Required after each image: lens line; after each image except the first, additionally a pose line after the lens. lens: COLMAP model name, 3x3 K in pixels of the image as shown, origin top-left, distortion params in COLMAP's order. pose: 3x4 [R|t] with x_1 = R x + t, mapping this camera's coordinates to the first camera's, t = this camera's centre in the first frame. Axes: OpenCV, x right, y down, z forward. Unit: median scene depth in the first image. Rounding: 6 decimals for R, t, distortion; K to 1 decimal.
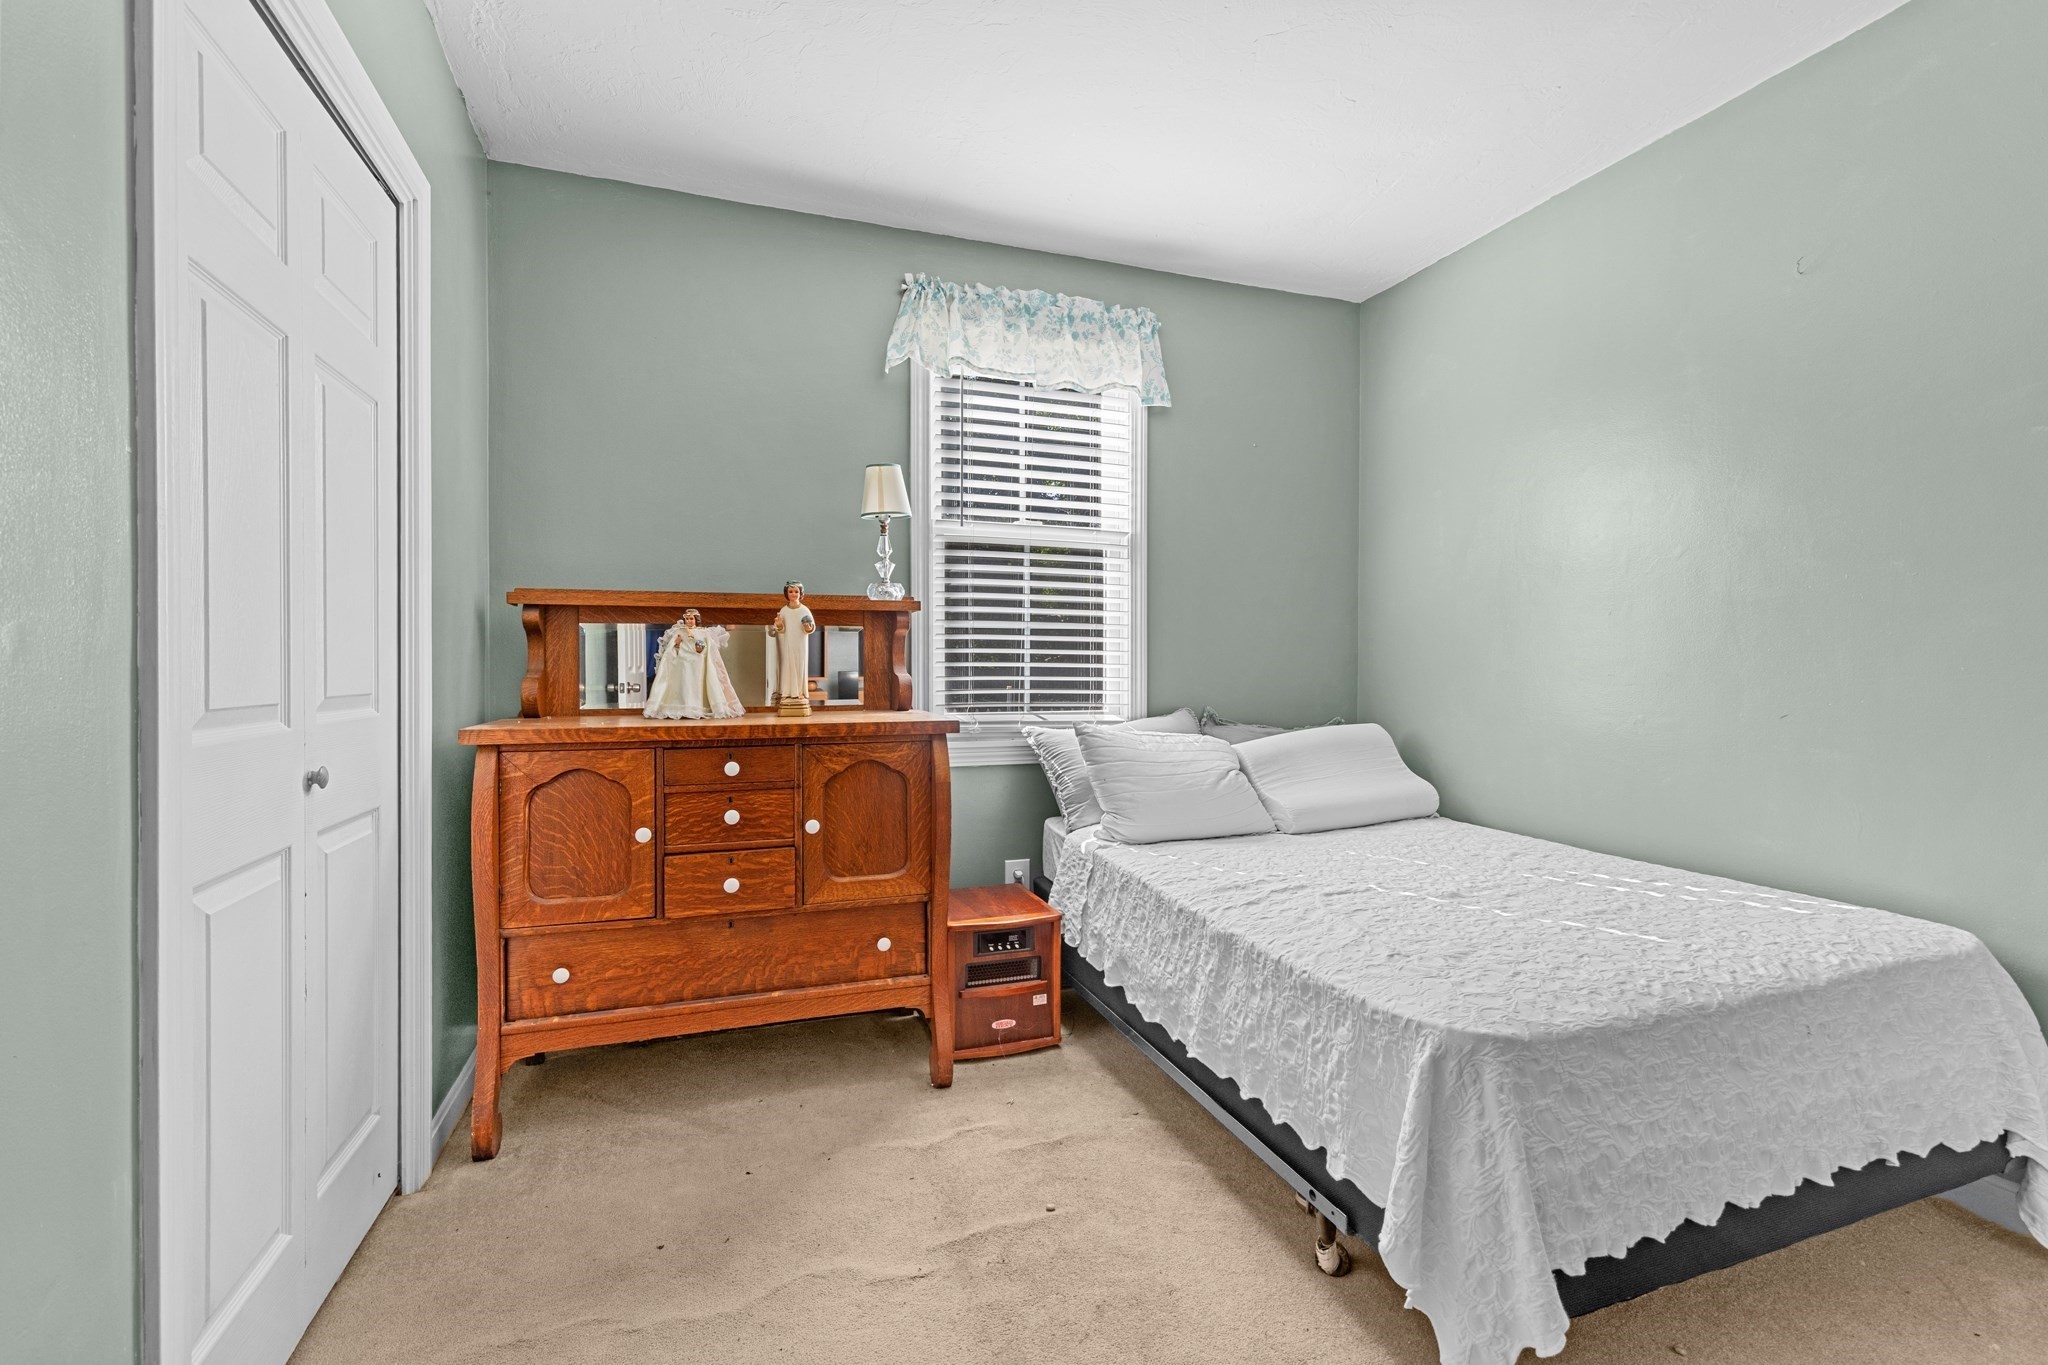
lens RADIAL K [[935.7, 0, 1039.1], [0, 935.7, 664.2], [0, 0, 1]] dist [0.003129, 0.000186]
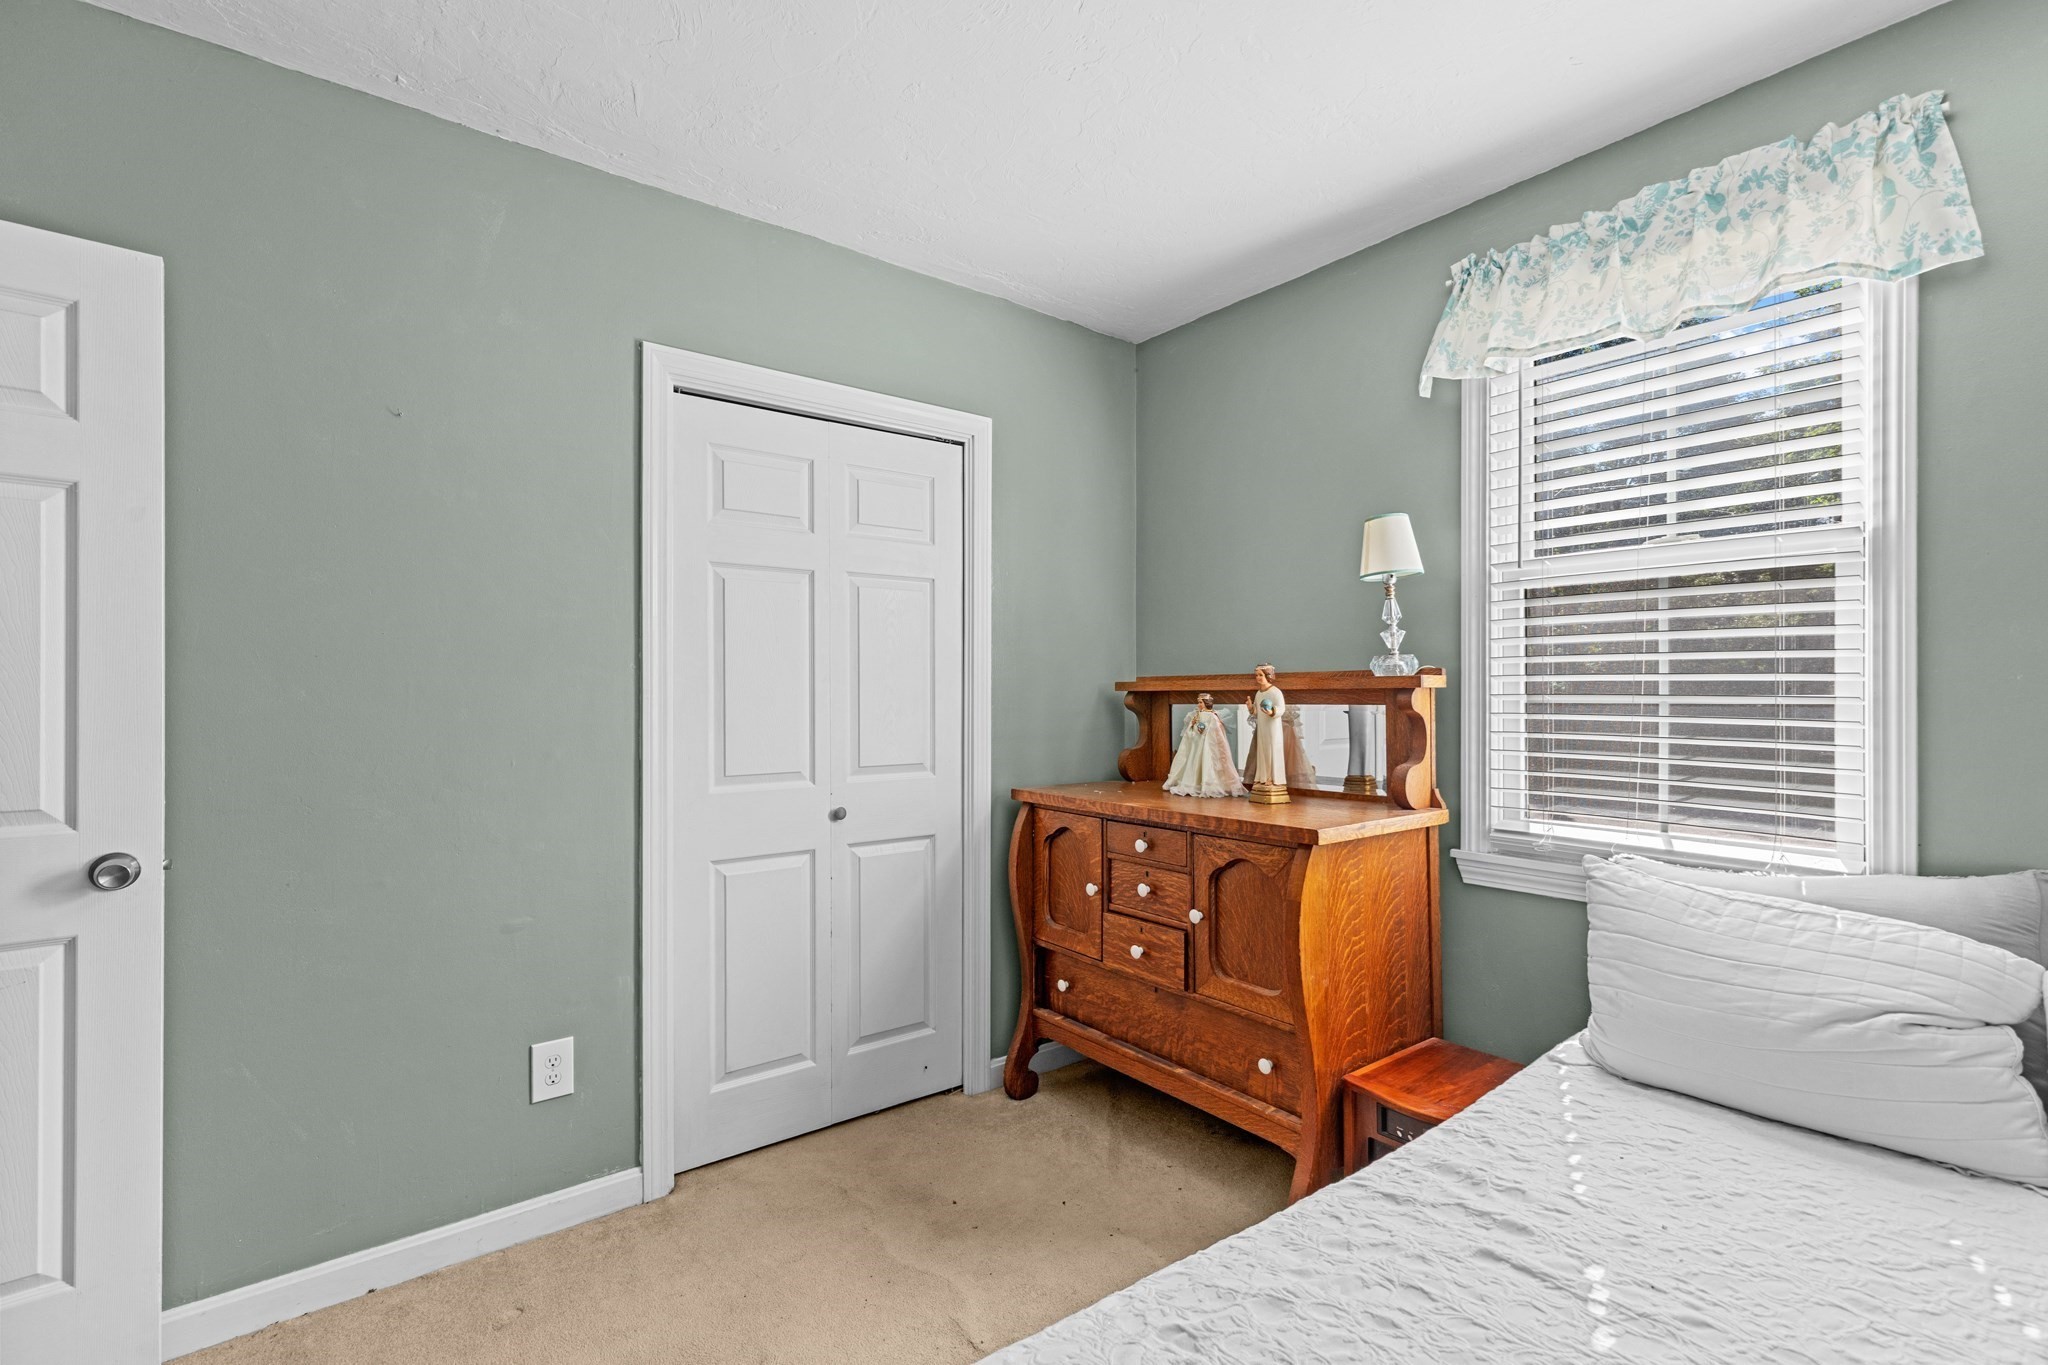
lens RADIAL K [[927.5, 0, 1023.5], [0, 927.5, 694.2], [0, 0, 1]] dist [0.001928, 0.004733]
pose [[0.311822, -0.002191, -0.950138, 0.525254], [-0.000991, 0.999996, -0.002631, -0.049295], [0.950140, 0.001763, 0.311819, 0.424562]]
